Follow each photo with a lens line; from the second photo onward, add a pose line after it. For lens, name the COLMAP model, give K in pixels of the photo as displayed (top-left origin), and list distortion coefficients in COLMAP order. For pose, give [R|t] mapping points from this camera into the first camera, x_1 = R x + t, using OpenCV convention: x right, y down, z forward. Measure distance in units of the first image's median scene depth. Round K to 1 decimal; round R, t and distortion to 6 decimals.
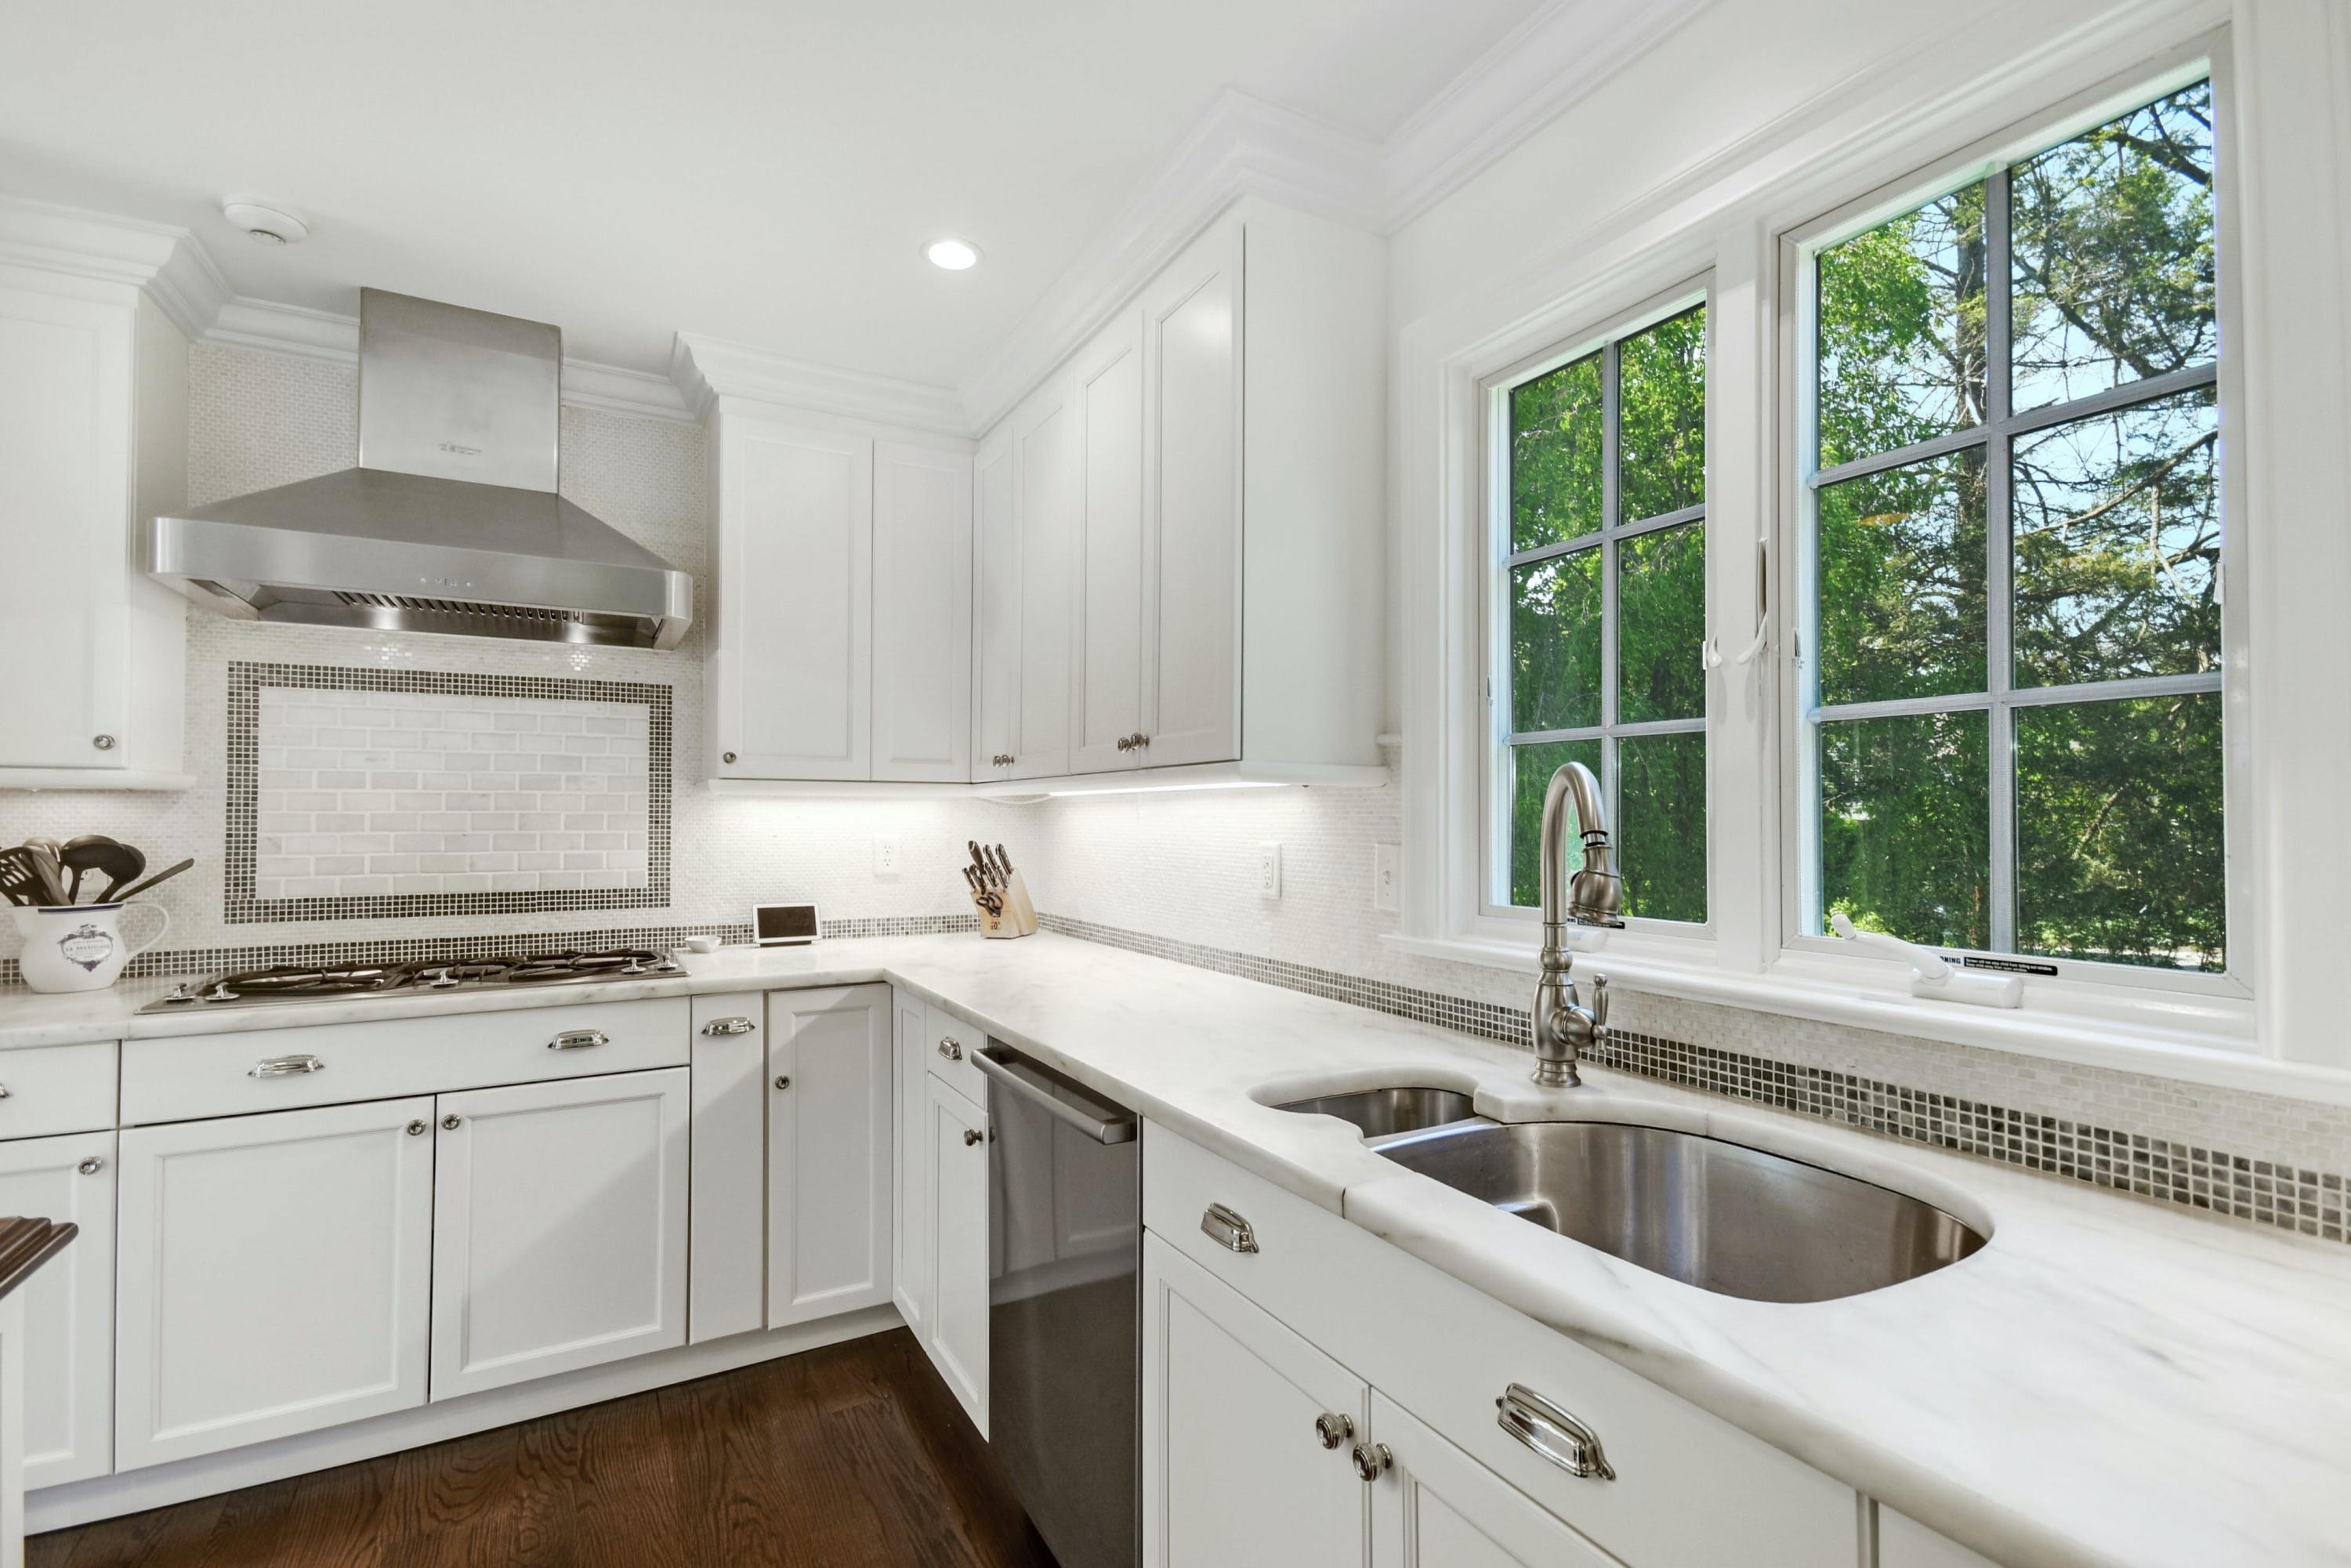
lens RADIAL K [[1060.6, 0, 1175.6], [0, 1060.6, 798.0], [0, 0, 1]] dist [0.012372, -0.001649]
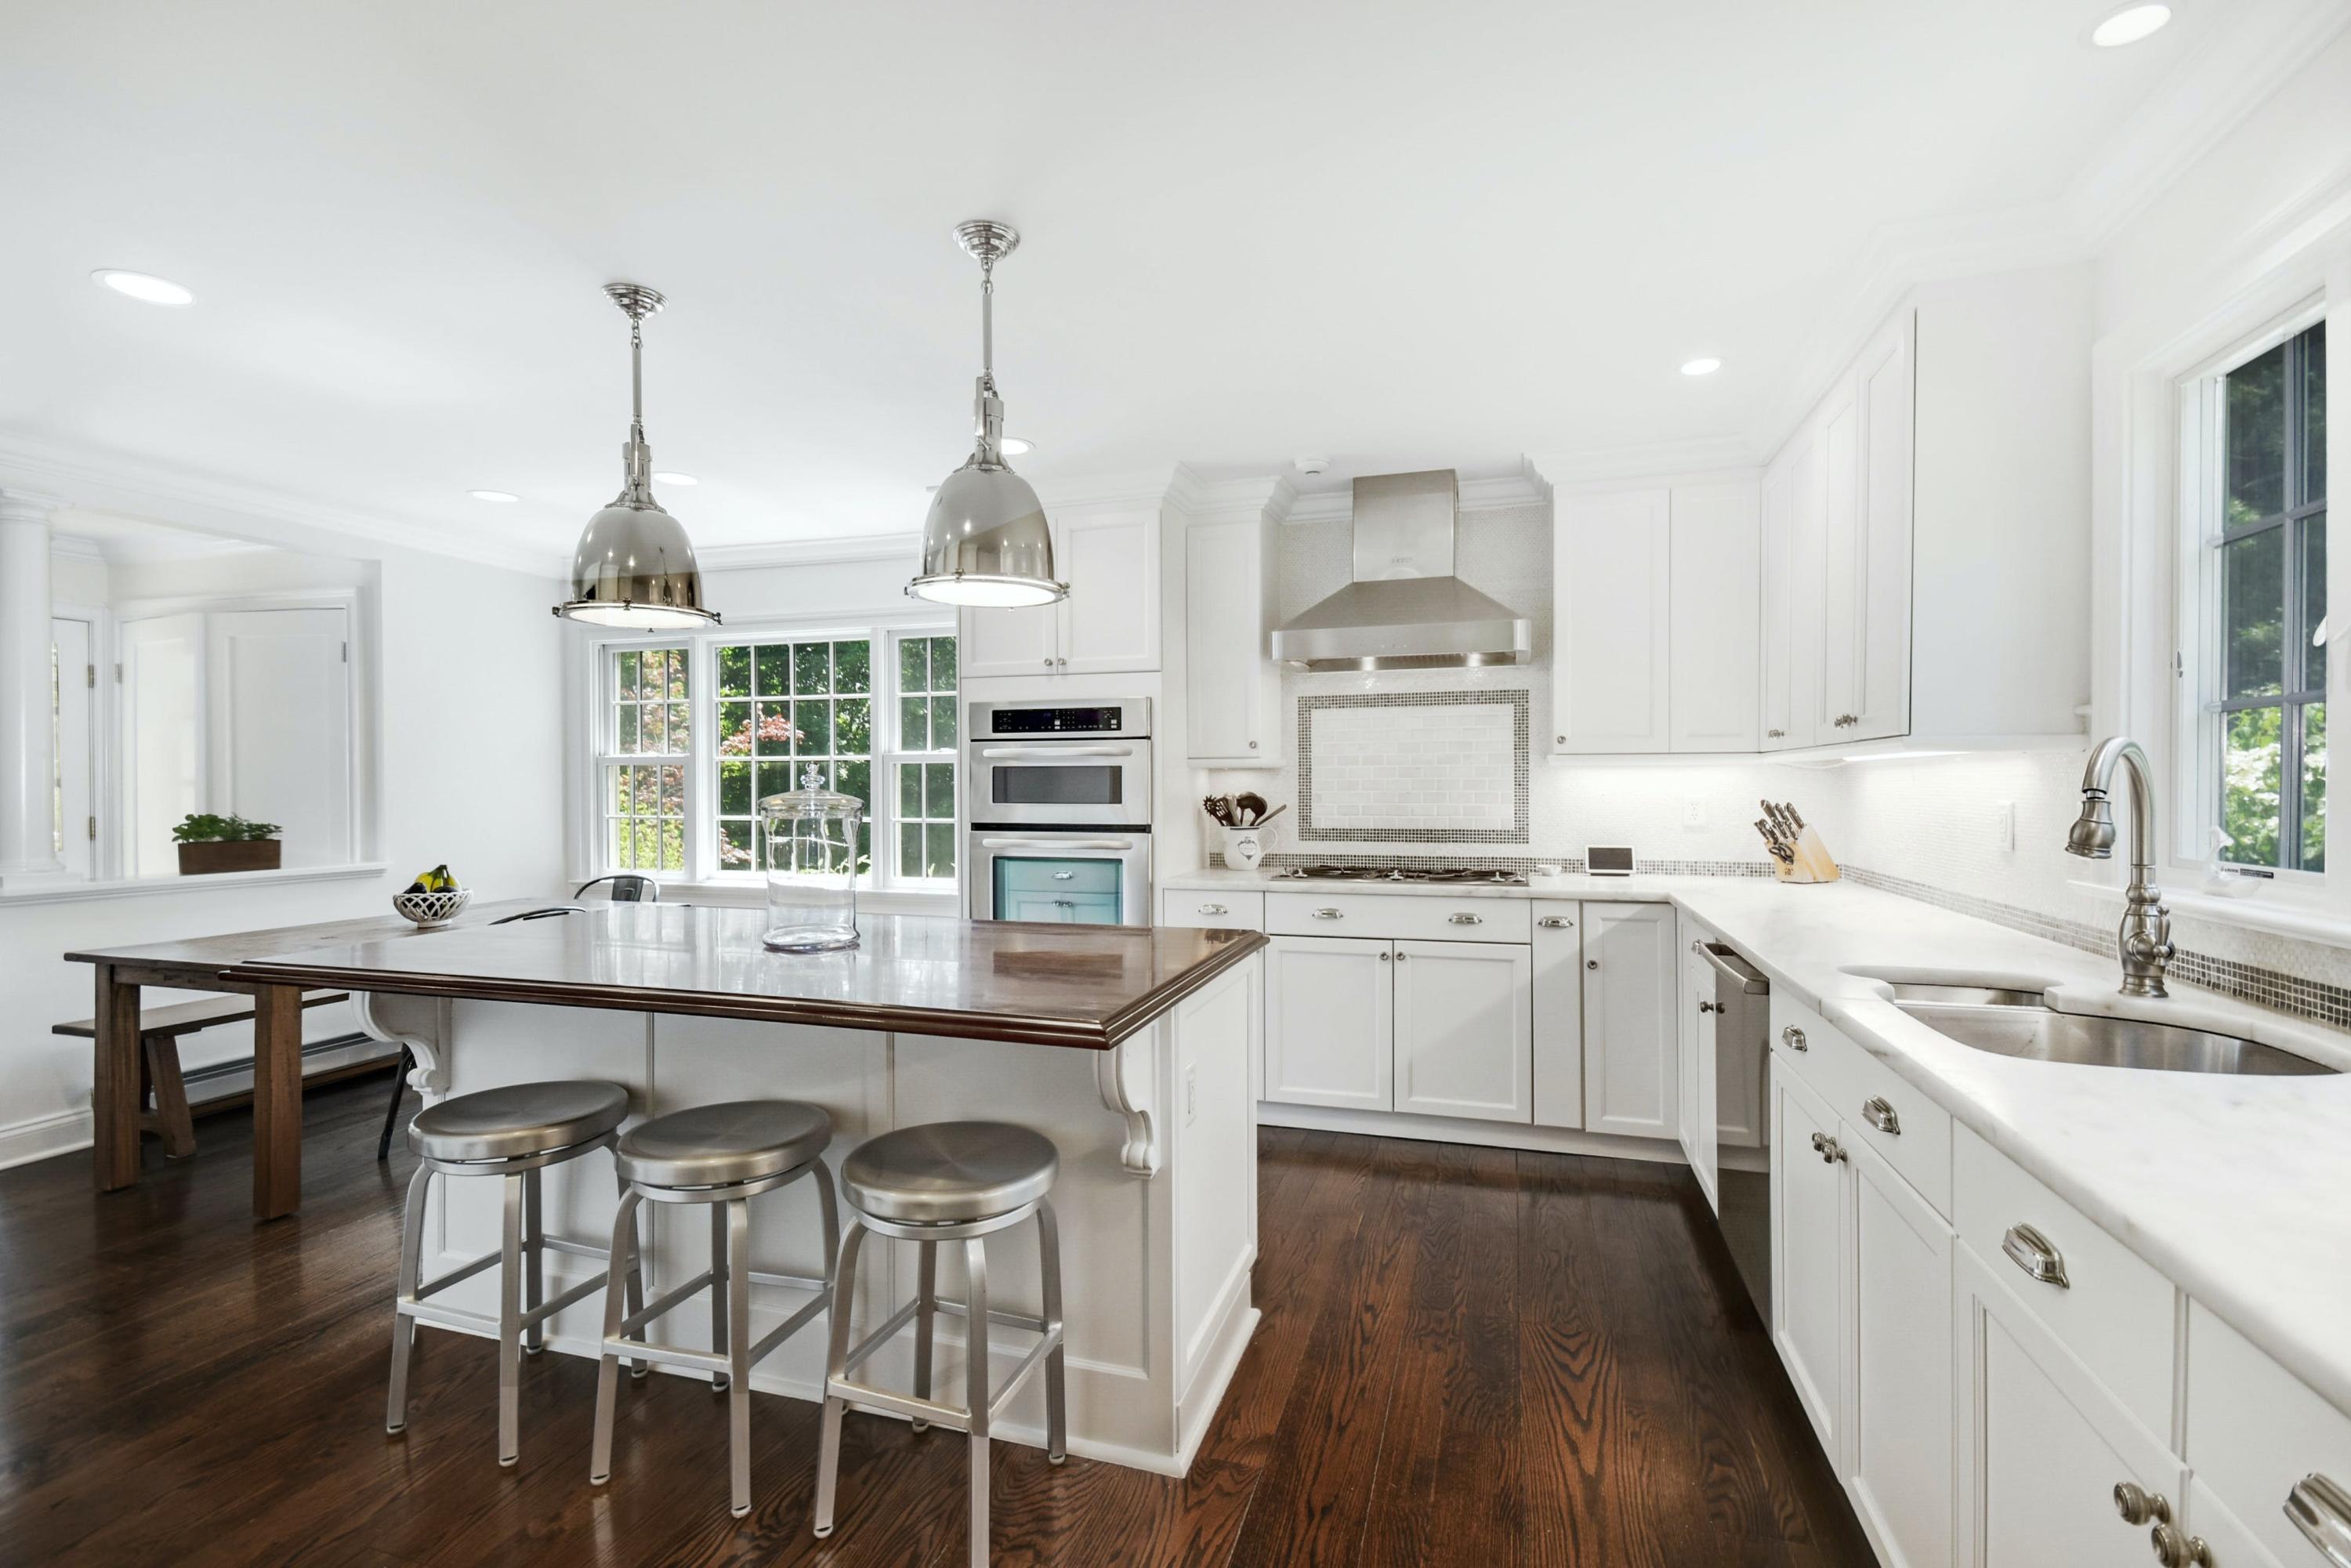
lens RADIAL K [[1060.6, 0, 1171.6], [0, 1060.6, 785.9], [0, 0, 1]] dist [0.012372, -0.001649]
pose [[0.677284, -0.001139, -0.735721, 0.311891], [0.017920, 0.999728, 0.014949, -0.007360], [0.735504, -0.023309, 0.677120, -0.402126]]
